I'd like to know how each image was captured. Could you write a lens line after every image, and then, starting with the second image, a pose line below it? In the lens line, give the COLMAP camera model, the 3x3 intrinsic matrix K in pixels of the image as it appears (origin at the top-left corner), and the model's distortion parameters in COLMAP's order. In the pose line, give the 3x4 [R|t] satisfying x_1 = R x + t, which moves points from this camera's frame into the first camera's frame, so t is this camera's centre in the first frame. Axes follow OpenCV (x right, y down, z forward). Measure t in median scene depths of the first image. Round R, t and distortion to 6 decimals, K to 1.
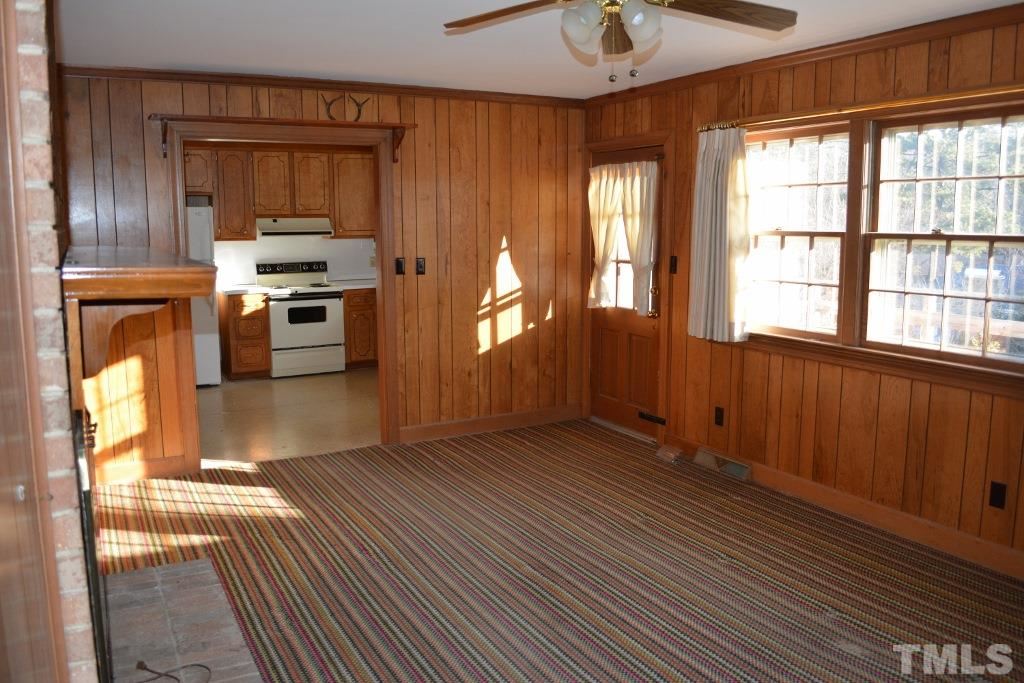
lens RADIAL K [[809.8, 0, 512.0], [0, 809.8, 341.5], [0, 0, 1]] dist [-0.079898, 0.010458]
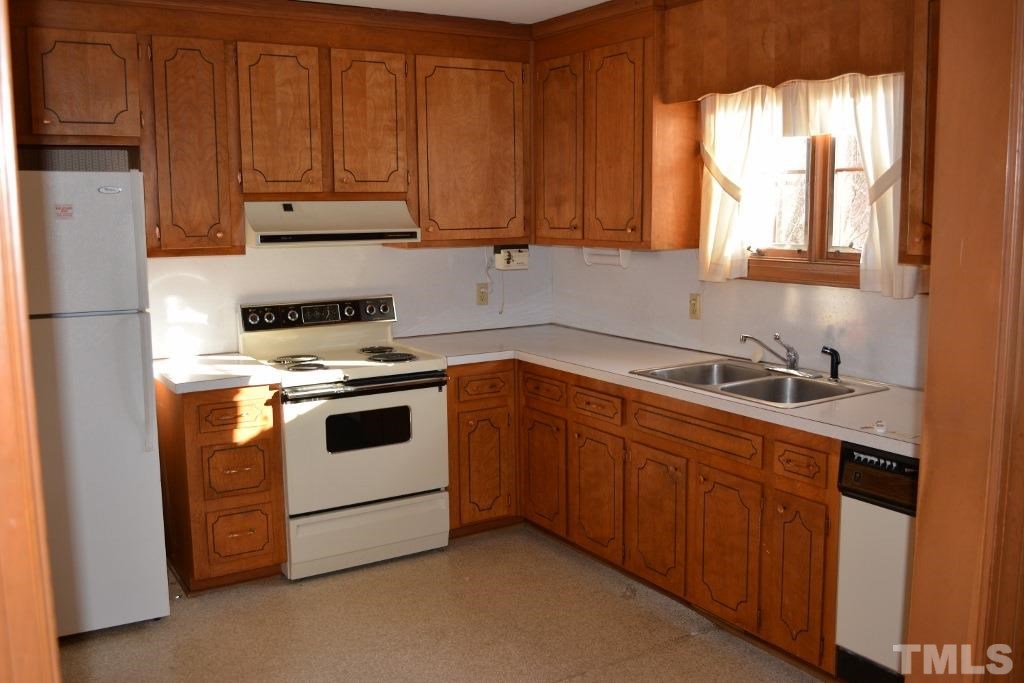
lens RADIAL K [[892.3, 0, 488.1], [0, 892.3, 340.2], [0, 0, 1]] dist [-0.093816, 0.008348]
pose [[0.999587, -0.012408, 0.025917, -0.299632], [0.012560, 0.999905, -0.005724, -0.112813], [-0.025844, 0.006047, 0.999648, 0.782915]]
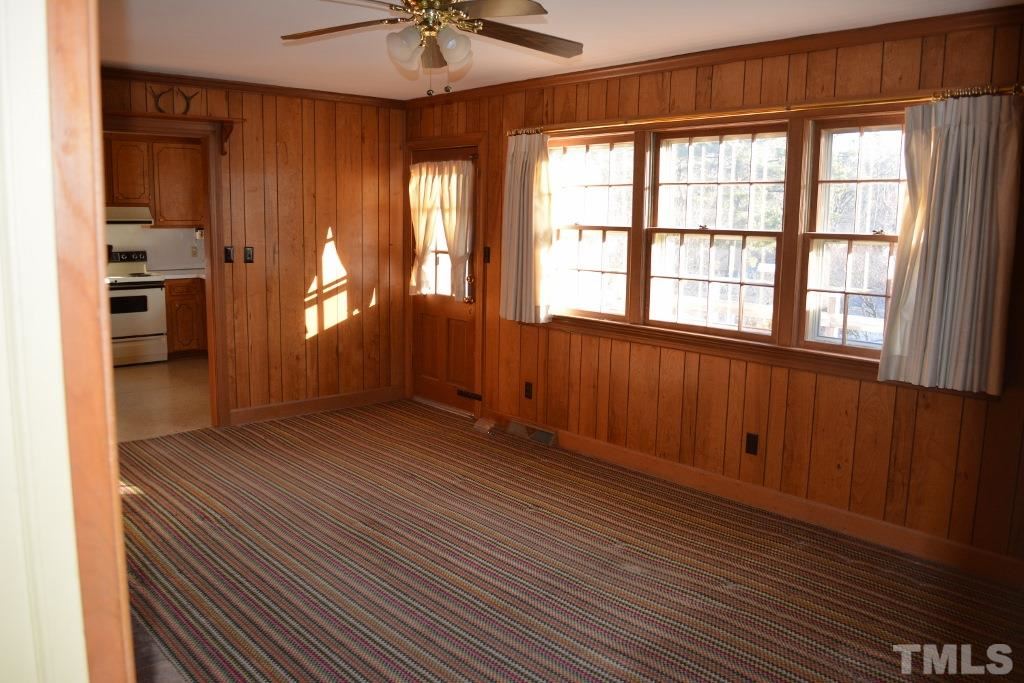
lens RADIAL K [[809.8, 0, 512.0], [0, 809.8, 341.5], [0, 0, 1]] dist [-0.079898, 0.010458]
pose [[0.975782, -0.013103, 0.218350, -0.009466], [0.011476, 0.999896, 0.008718, 0.013608], [-0.218442, -0.006001, 0.975831, -0.086647]]
